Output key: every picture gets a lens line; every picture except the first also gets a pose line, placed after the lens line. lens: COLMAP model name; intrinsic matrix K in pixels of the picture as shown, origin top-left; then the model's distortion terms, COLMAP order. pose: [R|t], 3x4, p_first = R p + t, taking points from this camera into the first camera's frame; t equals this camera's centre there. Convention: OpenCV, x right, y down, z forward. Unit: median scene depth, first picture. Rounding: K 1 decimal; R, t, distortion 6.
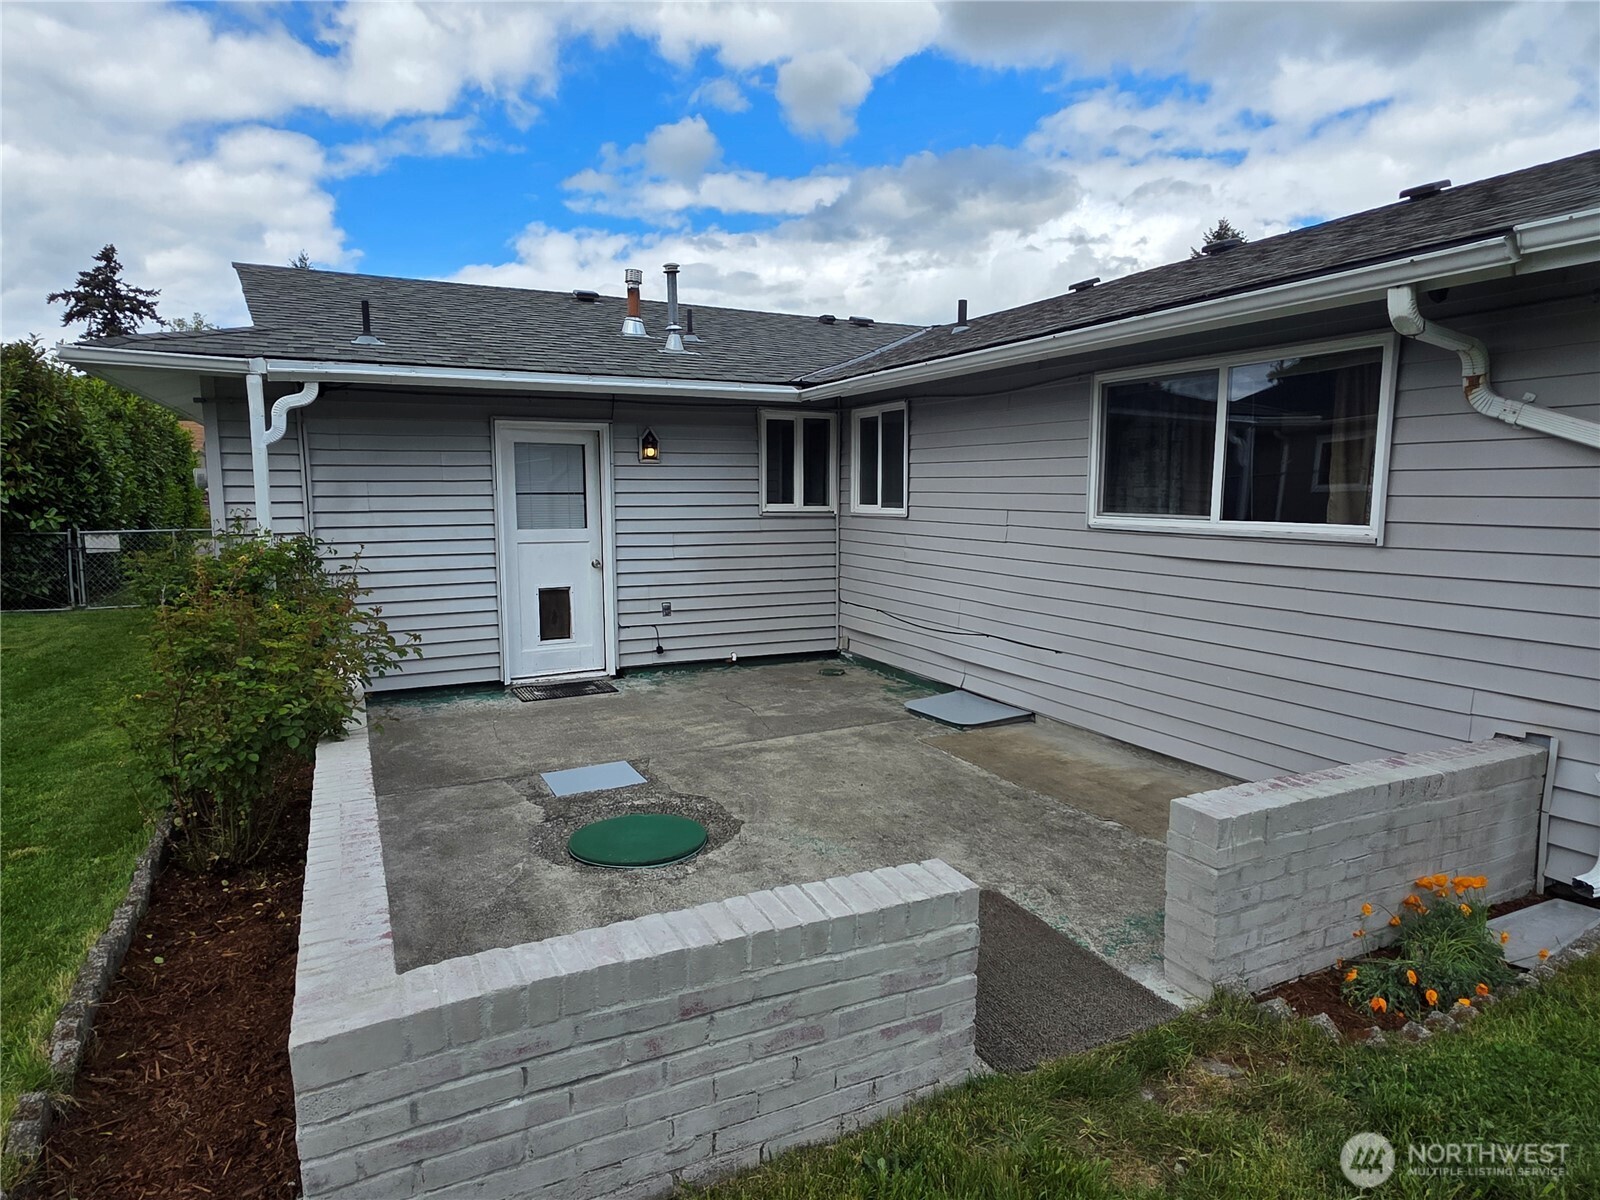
lens RADIAL K [[937.2, 0, 798.2], [0, 937.2, 602.4], [0, 0, 1]] dist [0.000690, -0.003272]
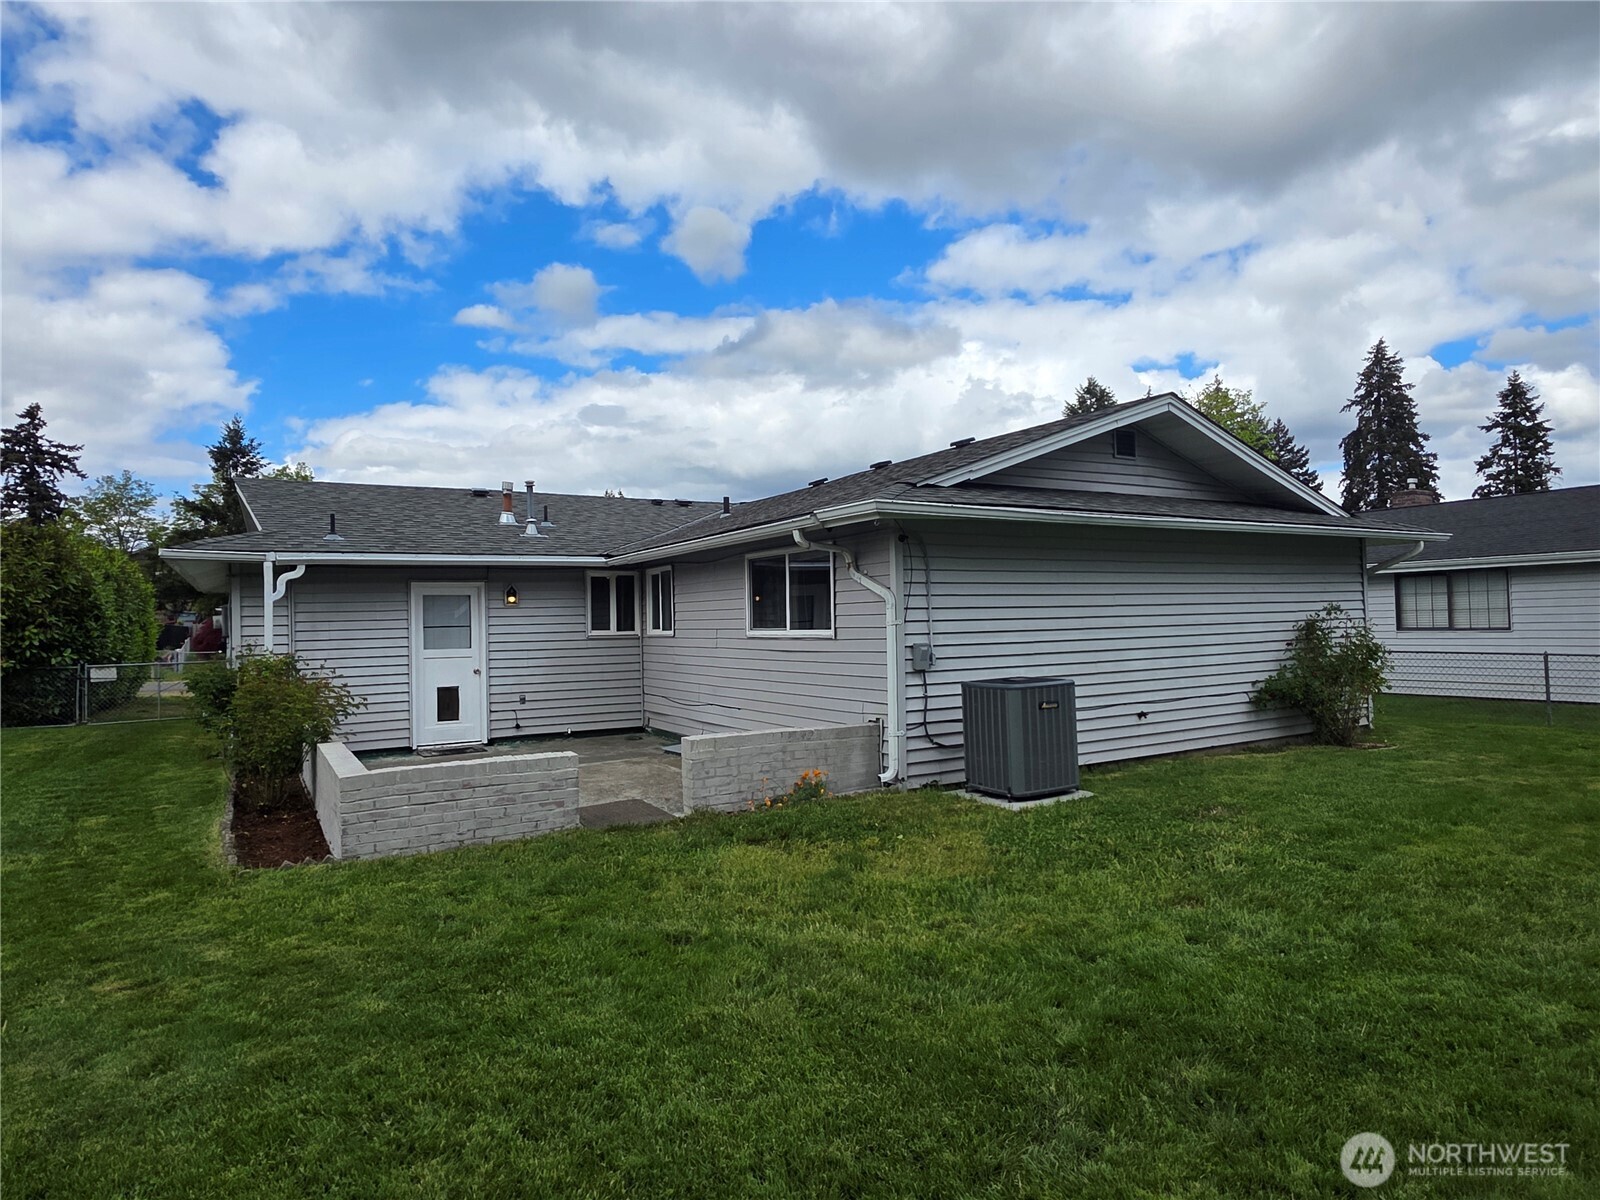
lens RADIAL K [[937.2, 0, 803.5], [0, 937.2, 598.4], [0, 0, 1]] dist [0.000690, -0.003272]
pose [[0.996438, -0.020848, 0.081711, 0.206736], [0.032626, 0.988809, -0.145576, 0.085934], [-0.077761, 0.147724, 0.985967, -0.609528]]
